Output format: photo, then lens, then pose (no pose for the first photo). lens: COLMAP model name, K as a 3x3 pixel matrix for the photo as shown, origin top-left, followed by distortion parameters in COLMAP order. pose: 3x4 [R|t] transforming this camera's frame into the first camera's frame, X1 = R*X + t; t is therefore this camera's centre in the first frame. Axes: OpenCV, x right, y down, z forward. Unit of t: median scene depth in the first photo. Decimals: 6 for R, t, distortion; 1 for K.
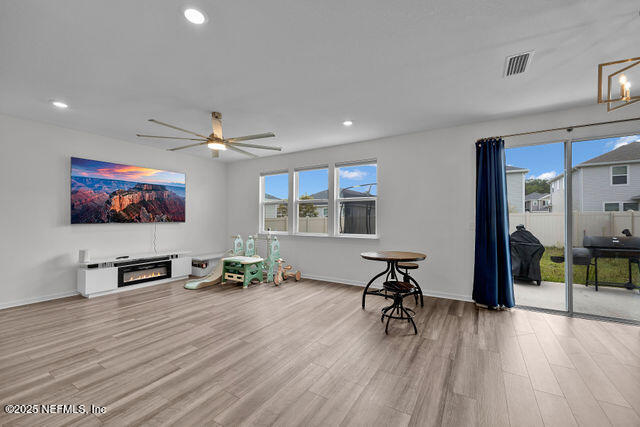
lens RADIAL K [[259.3, 0, 320.4], [0, 259.3, 215.8], [0, 0, 1]] dist [0.000483, 0.000109]
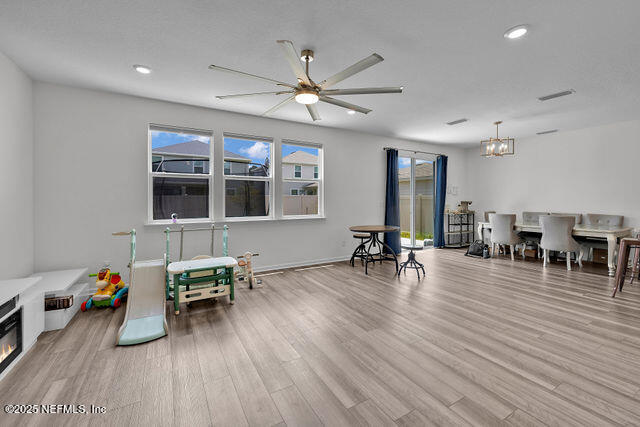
lens RADIAL K [[271.7, 0, 321.2], [0, 271.7, 201.7], [0, 0, 1]] dist [0.000950, 0.000214]
pose [[0.480292, -0.005963, 0.877088, -0.958255], [-0.009374, 0.999885, 0.011931, 0.007918], [-0.877058, -0.013952, 0.480181, 0.552456]]
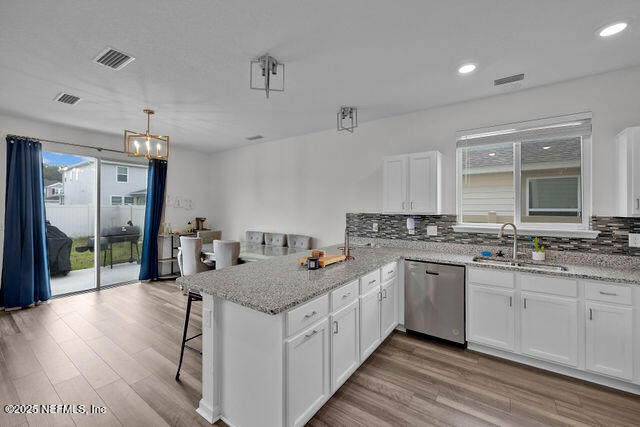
lens RADIAL K [[266.3, 0, 320.0], [0, 266.3, 213.5], [0, 0, 1]] dist [0.002267, 0.000316]
pose [[0.071859, -0.015750, 0.997290, -0.276189], [-0.018043, 0.999691, 0.017088, -0.043465], [-0.997252, -0.019222, 0.071552, -0.194493]]
